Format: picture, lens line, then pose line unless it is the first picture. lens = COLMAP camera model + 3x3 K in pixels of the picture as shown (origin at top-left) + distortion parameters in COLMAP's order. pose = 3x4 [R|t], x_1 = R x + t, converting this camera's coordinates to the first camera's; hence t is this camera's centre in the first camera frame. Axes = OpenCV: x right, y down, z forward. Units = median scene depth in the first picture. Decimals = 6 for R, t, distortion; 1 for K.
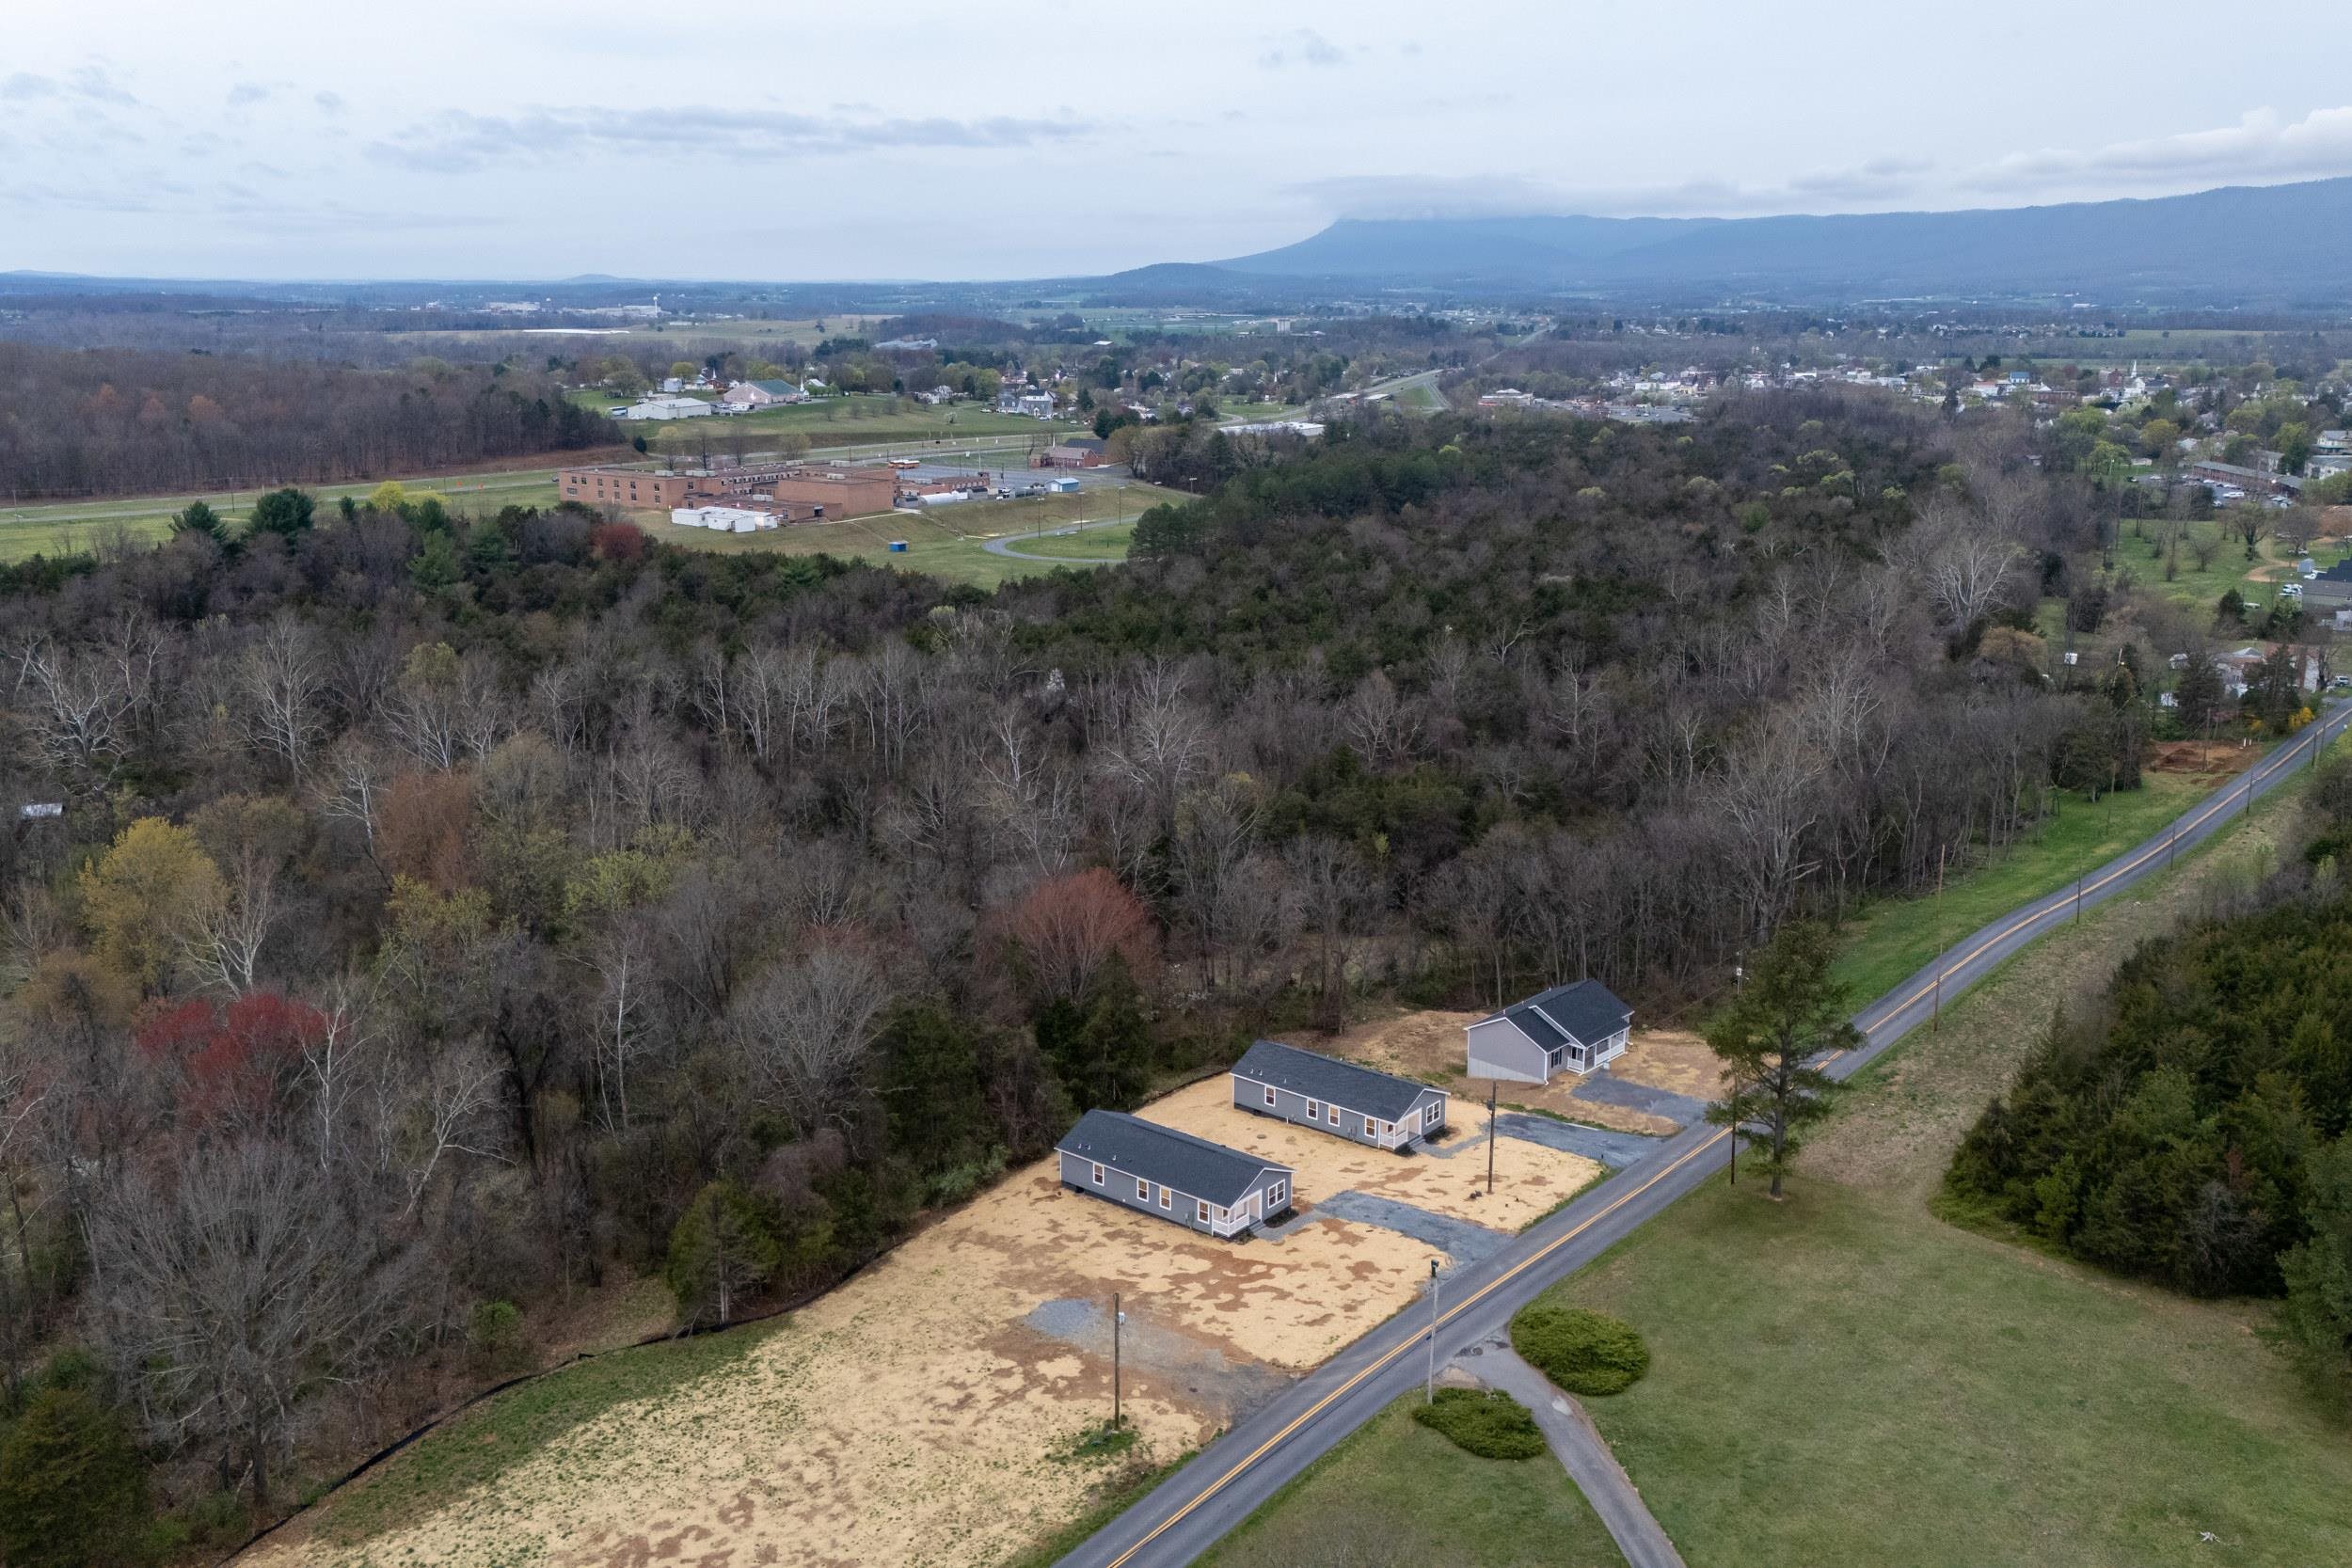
lens RADIAL K [[2027.0, 0, 1200.1], [0, 2027.0, 802.3], [0, 0, 1]] dist [0.083636, -0.062398]
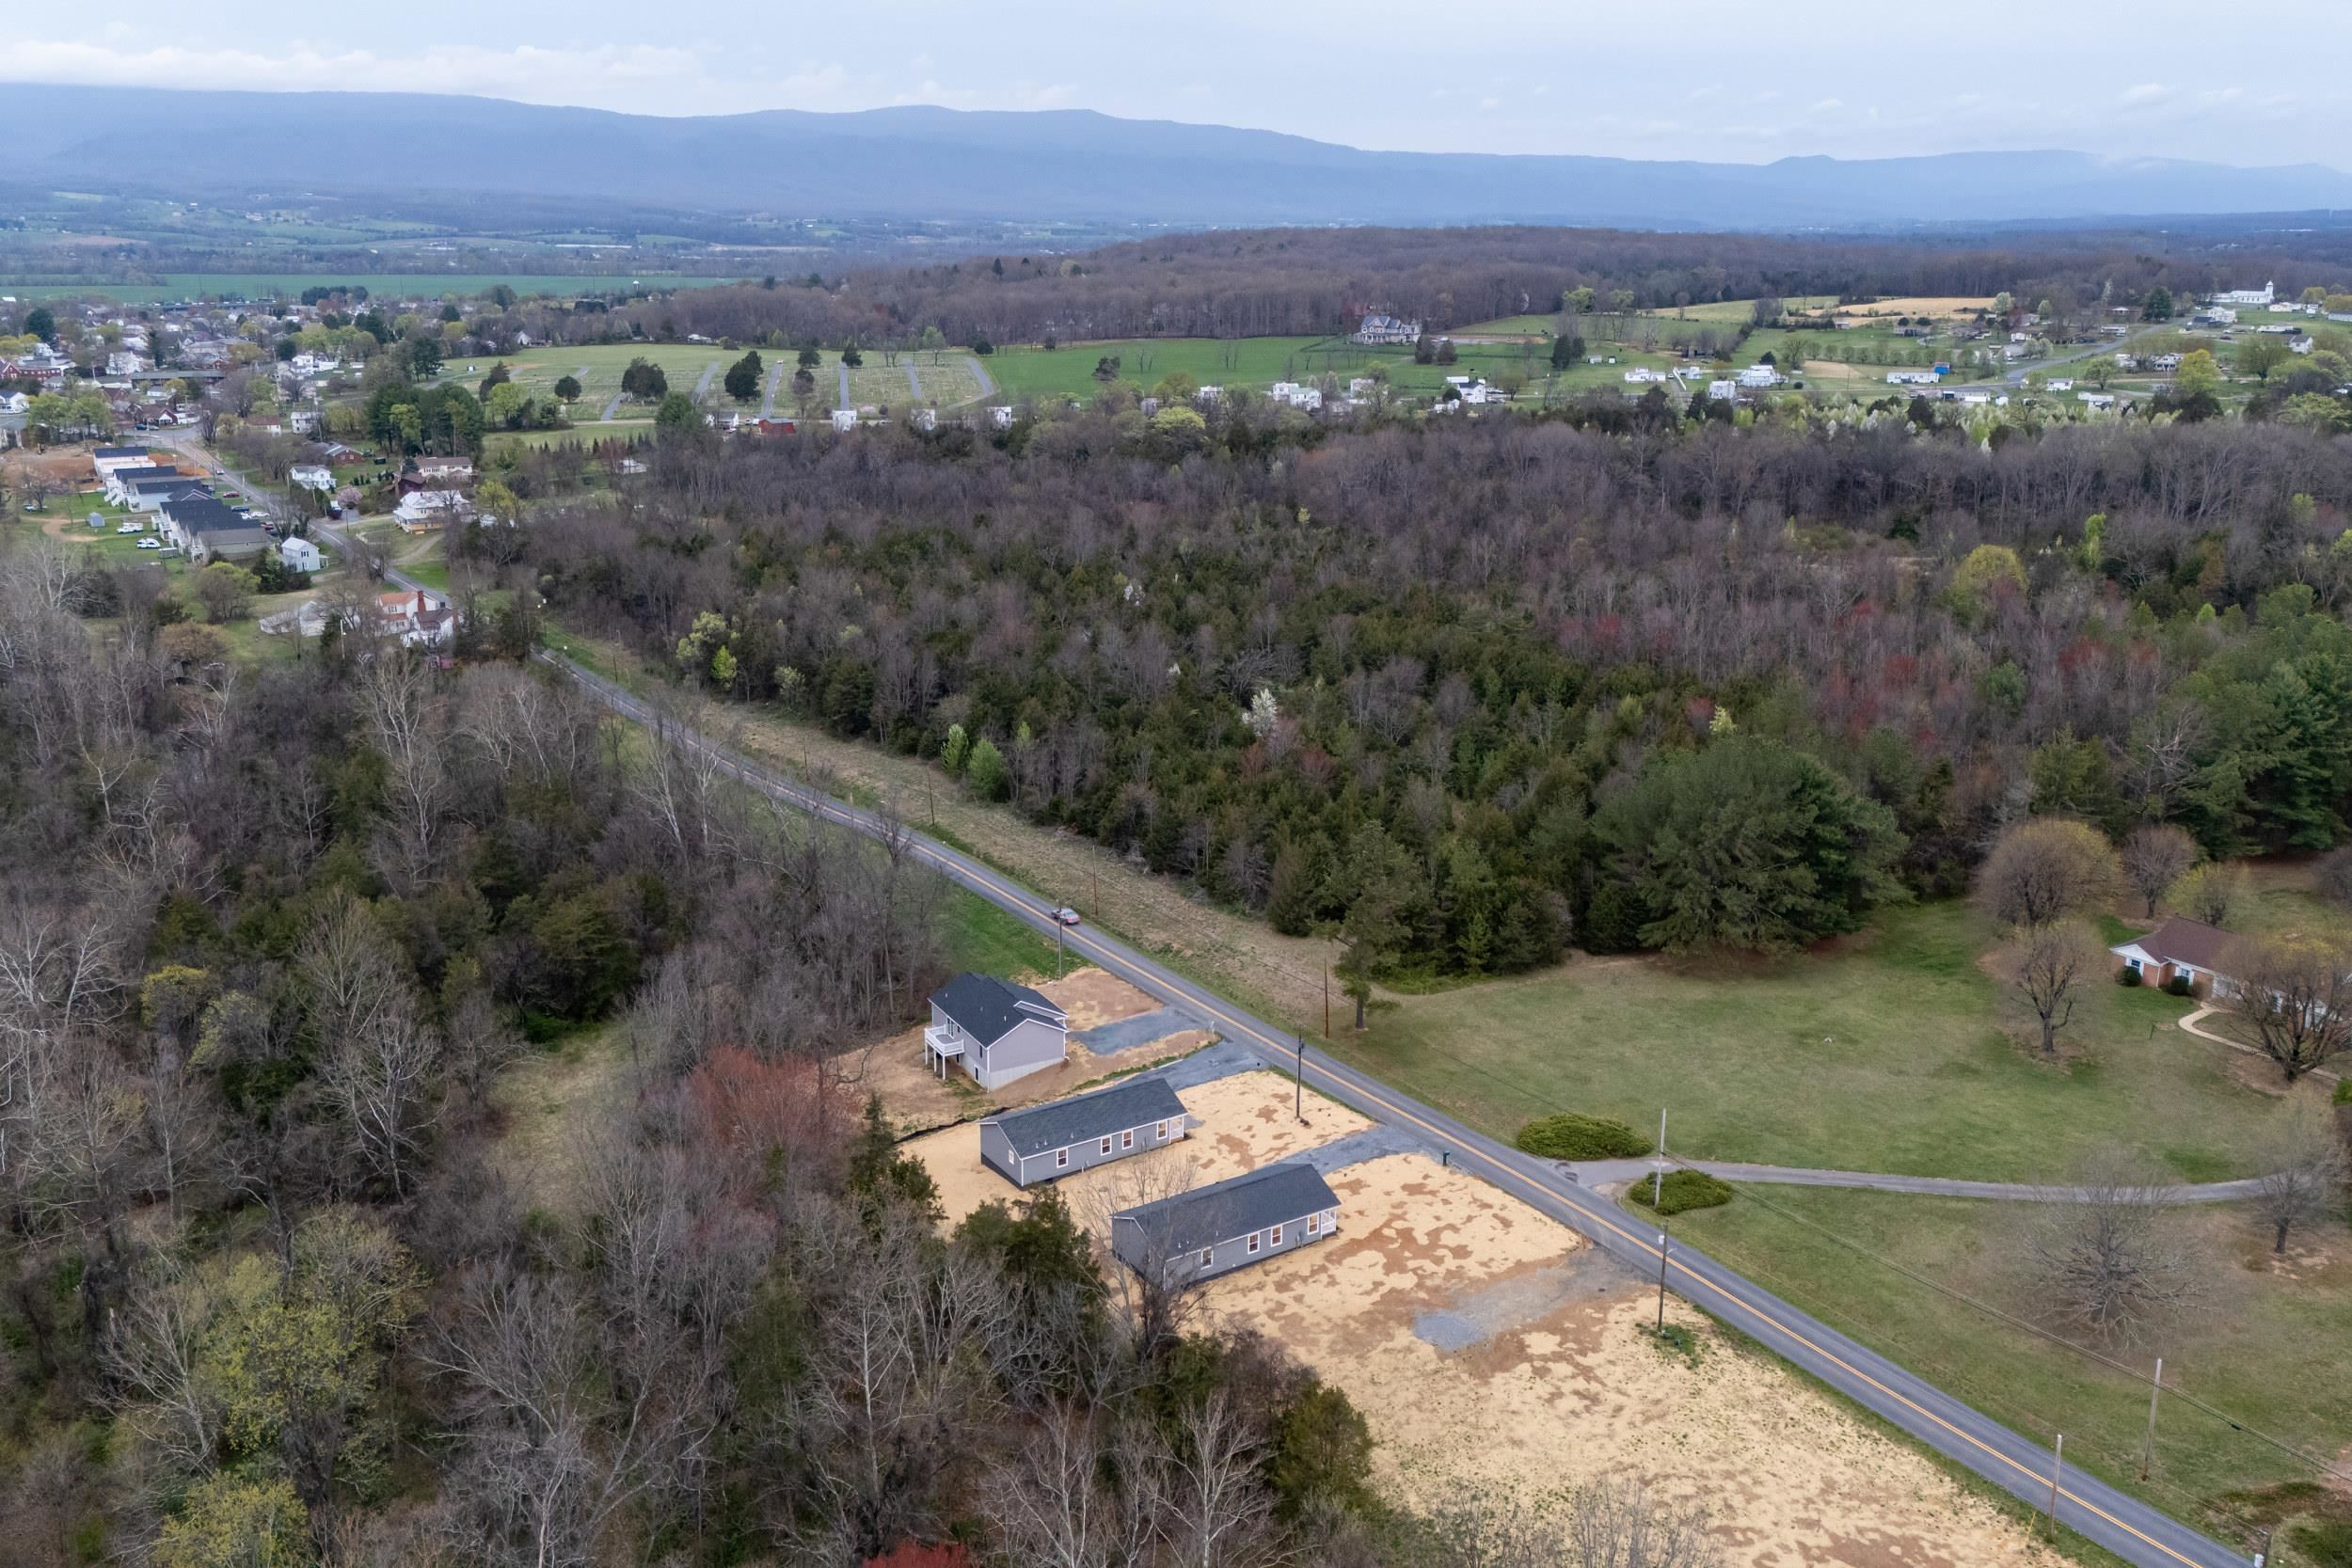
lens RADIAL K [[2027.0, 0, 1166.5], [0, 2027.0, 794.0], [0, 0, 1]] dist [0.083636, -0.062398]
pose [[0.328179, -0.268819, 0.905558, -0.971450], [0.233494, 0.951989, 0.197983, -0.257610], [-0.915303, 0.146469, 0.375191, 0.644220]]
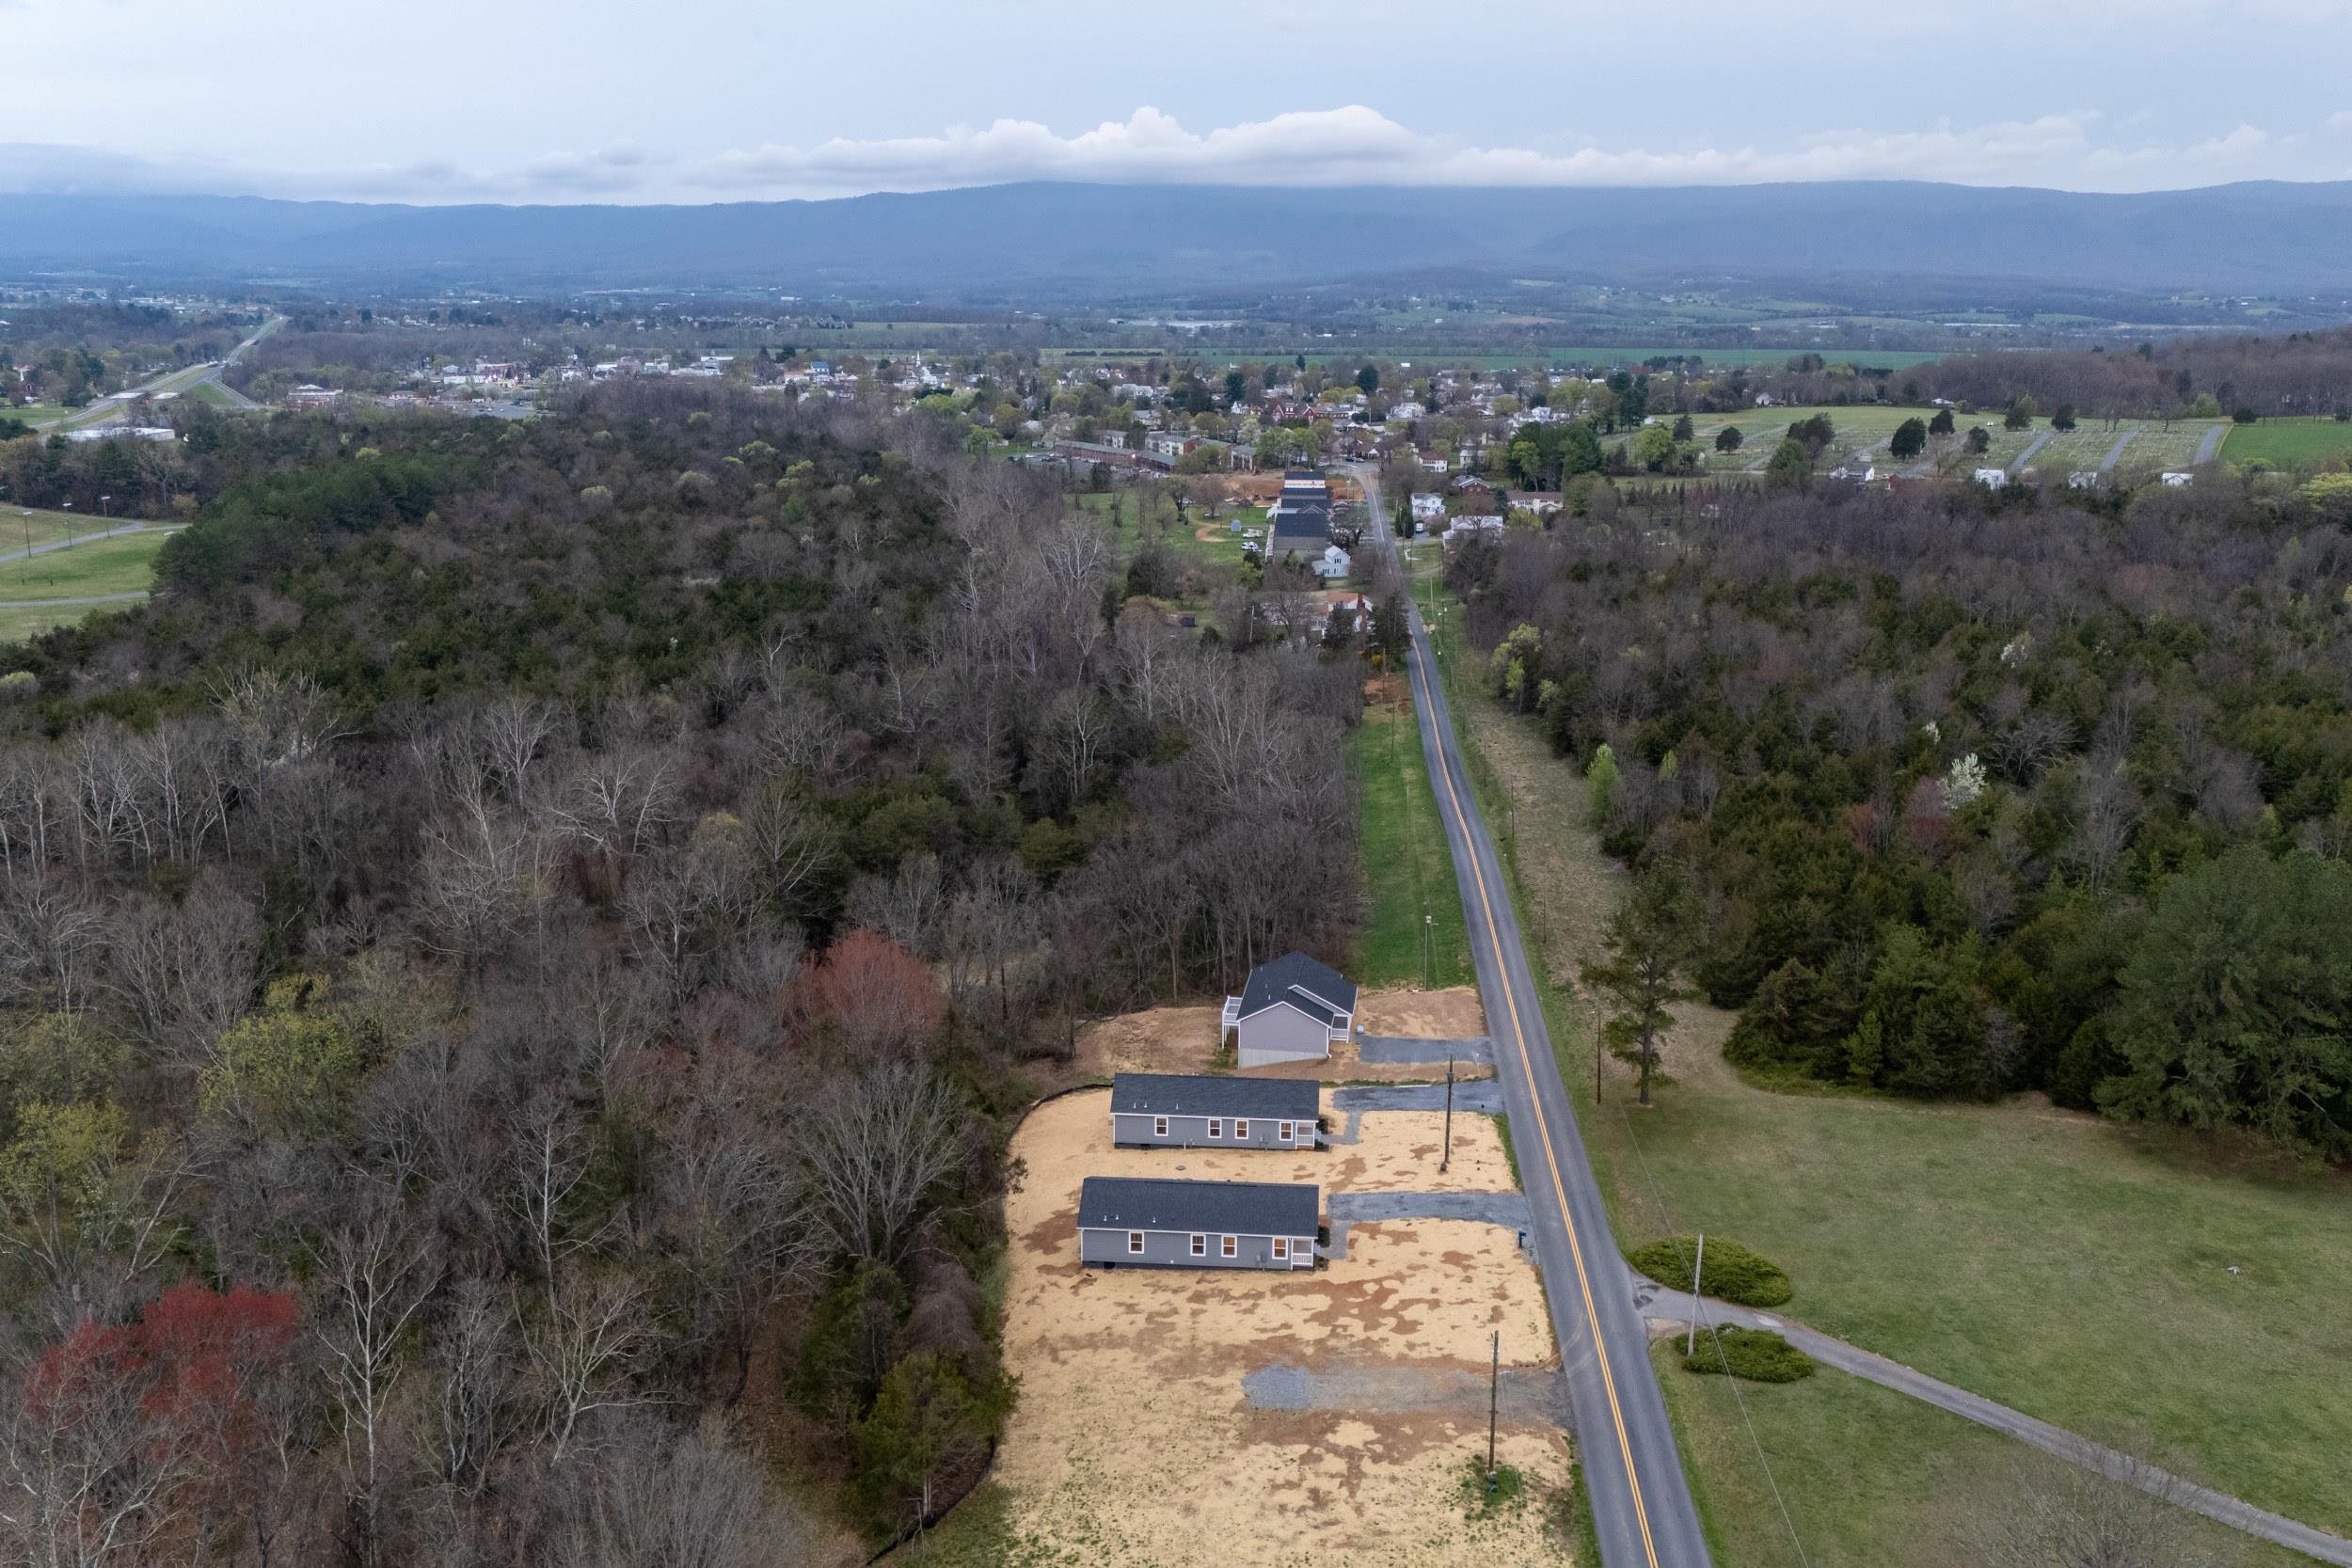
lens RADIAL K [[2027.0, 0, 1180.8], [0, 2027.0, 798.1], [0, 0, 1]] dist [0.083636, -0.062398]
pose [[0.829451, -0.139457, 0.540891, -0.541092], [0.138101, 0.989470, 0.043337, -0.058941], [-0.541239, 0.038752, 0.839975, 0.213120]]
